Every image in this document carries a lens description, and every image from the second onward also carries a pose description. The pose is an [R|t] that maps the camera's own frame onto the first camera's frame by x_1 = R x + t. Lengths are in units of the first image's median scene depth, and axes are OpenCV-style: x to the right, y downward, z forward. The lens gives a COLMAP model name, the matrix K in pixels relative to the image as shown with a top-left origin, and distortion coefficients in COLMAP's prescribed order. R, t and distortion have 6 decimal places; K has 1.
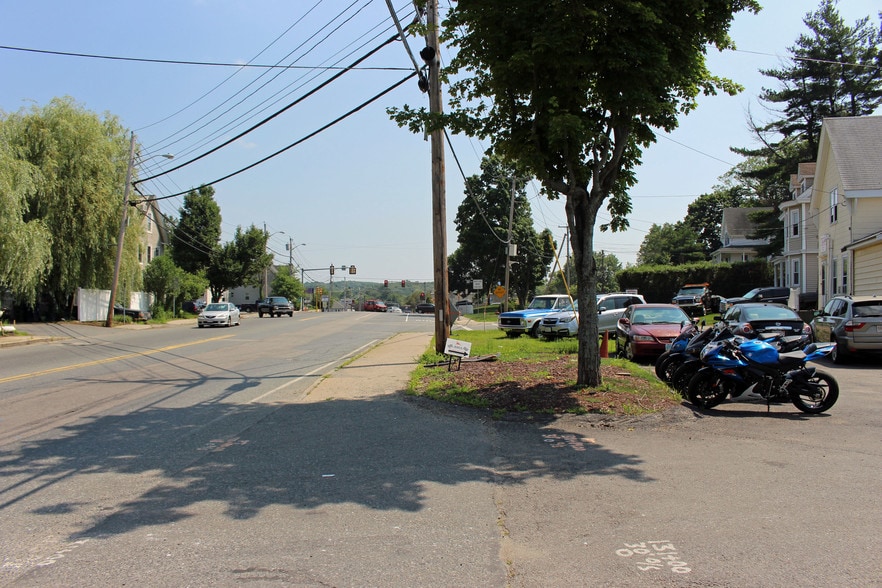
lens RADIAL K [[710.6, 0, 441.0], [0, 710.6, 294.0], [0, 0, 1]] dist [-0.142424, 0.114837]
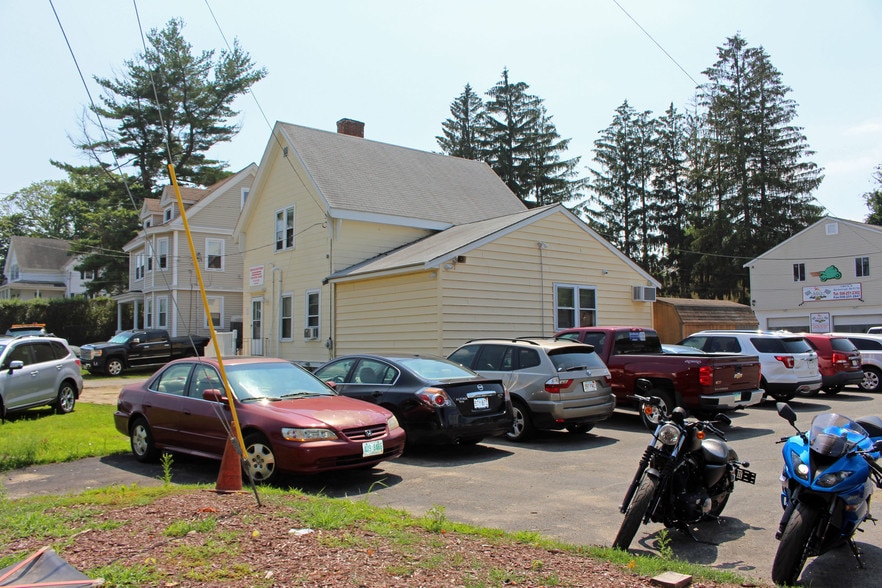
lens RADIAL K [[727.2, 0, 441.0], [0, 727.2, 294.0], [0, 0, 1]] dist [-0.158788, 0.133259]
pose [[0.540904, 0.052354, 0.839453, -0.018313], [0.002420, 0.997960, -0.063800, 0.001588], [-0.841081, 0.036541, 0.539674, 0.163243]]
